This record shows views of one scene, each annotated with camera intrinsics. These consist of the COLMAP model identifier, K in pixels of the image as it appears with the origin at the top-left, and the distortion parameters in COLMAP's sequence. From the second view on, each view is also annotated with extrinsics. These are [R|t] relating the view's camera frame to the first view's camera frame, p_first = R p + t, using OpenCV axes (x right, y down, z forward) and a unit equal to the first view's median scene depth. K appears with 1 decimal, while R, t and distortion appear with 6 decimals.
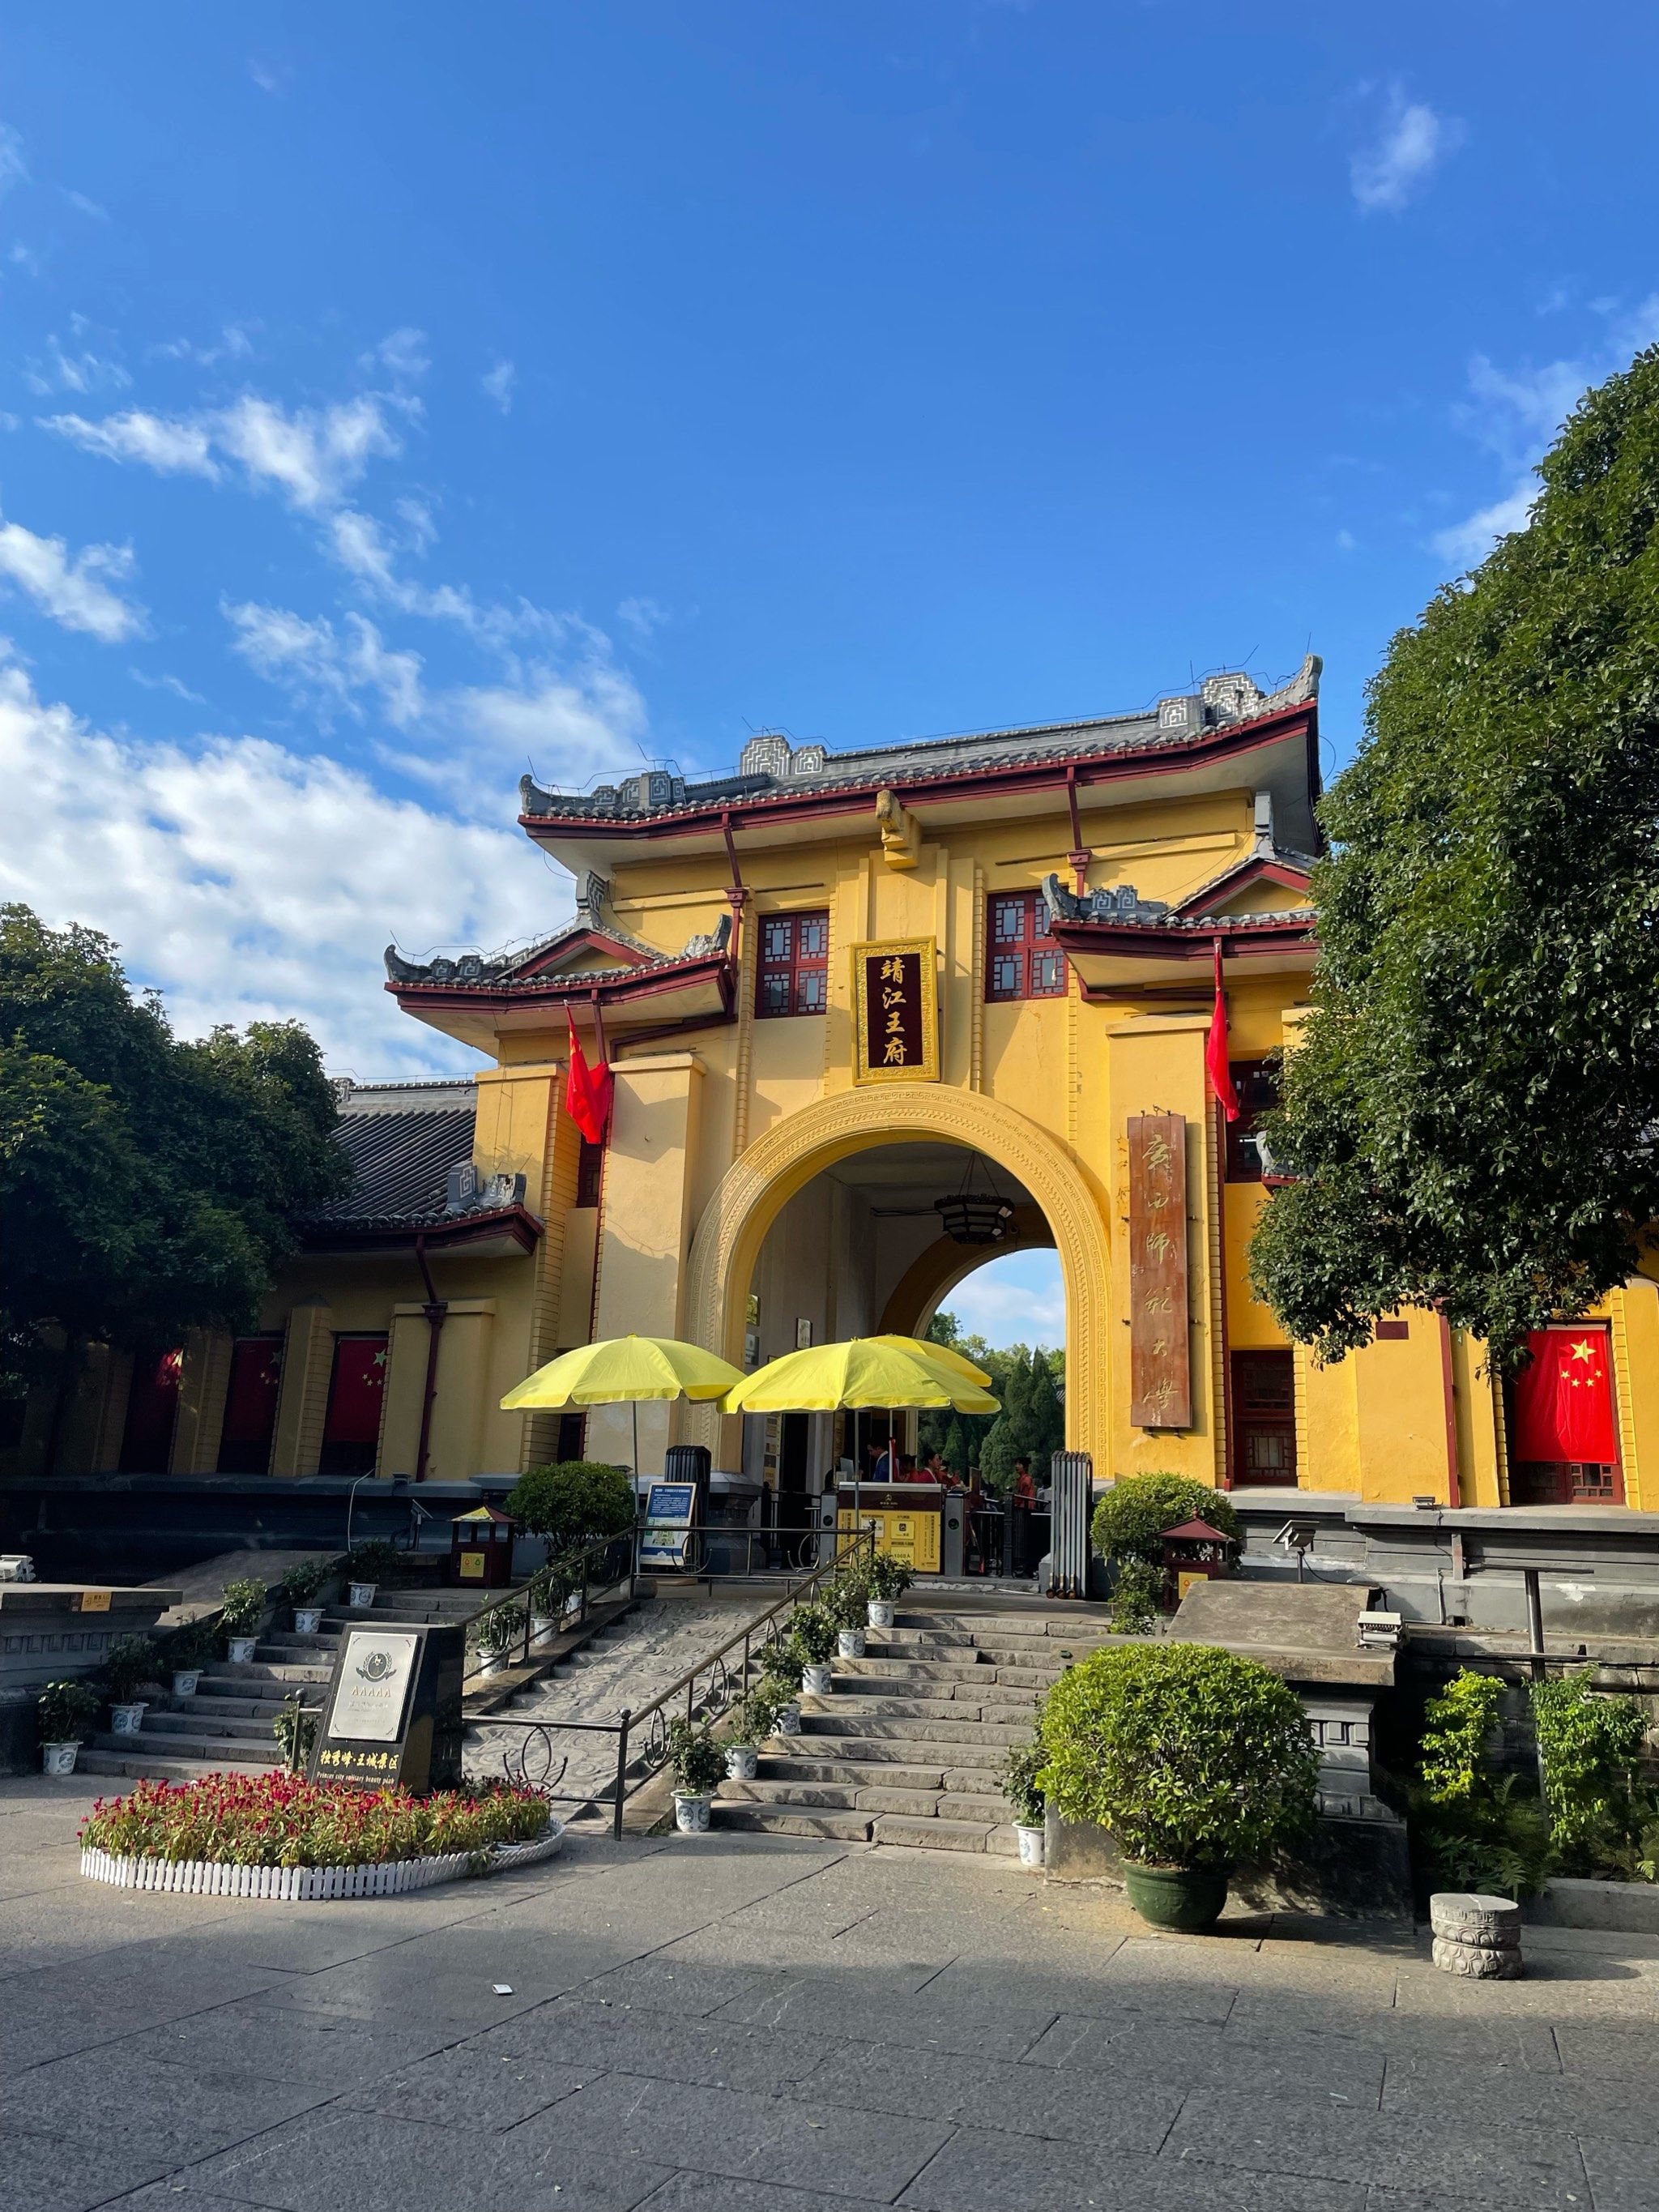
lens RADIAL K [[1678.3, 0, 829.5], [0, 1678.3, 1106.0], [0, 0, 1]] dist [0.106852, -0.002974]
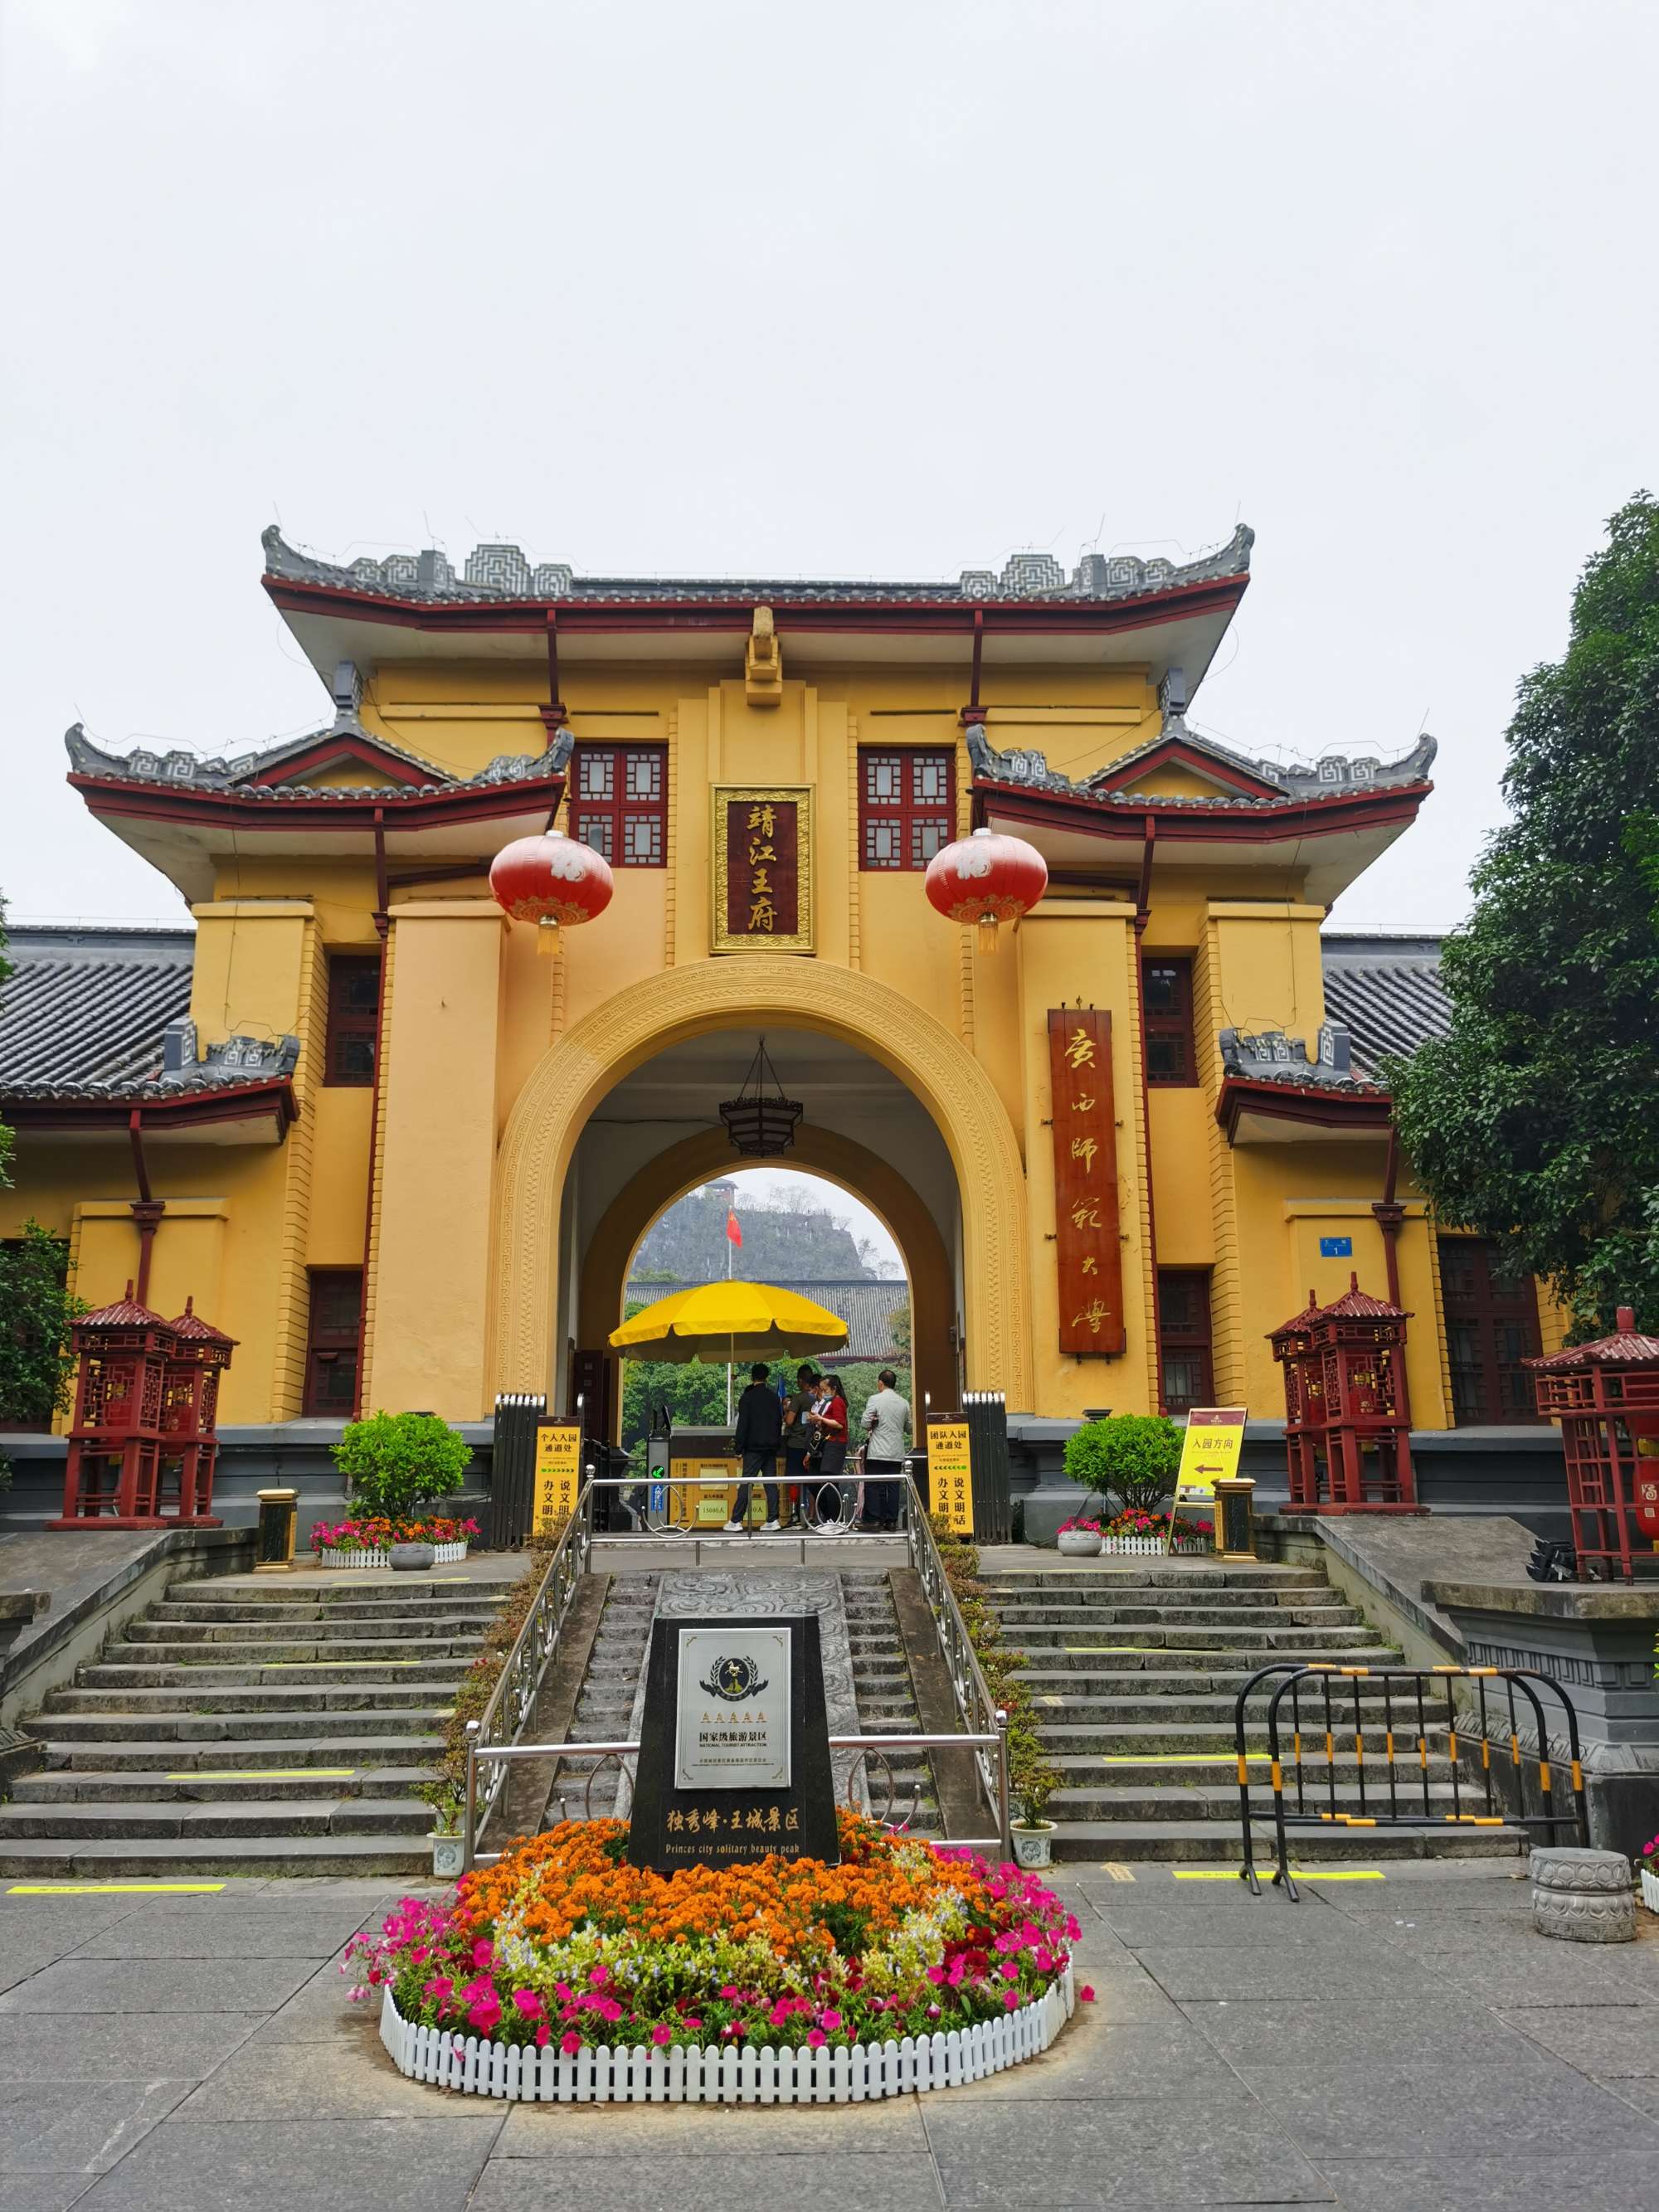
lens RADIAL K [[1710.6, 0, 835.1], [0, 1710.6, 1090.3], [0, 0, 1]] dist [0.018907, 0.003095]
pose [[0.929543, 0.048982, 0.365447, -0.234488], [-0.055601, 0.998424, 0.007605, 0.045234], [-0.364499, -0.027388, 0.930801, 0.182585]]
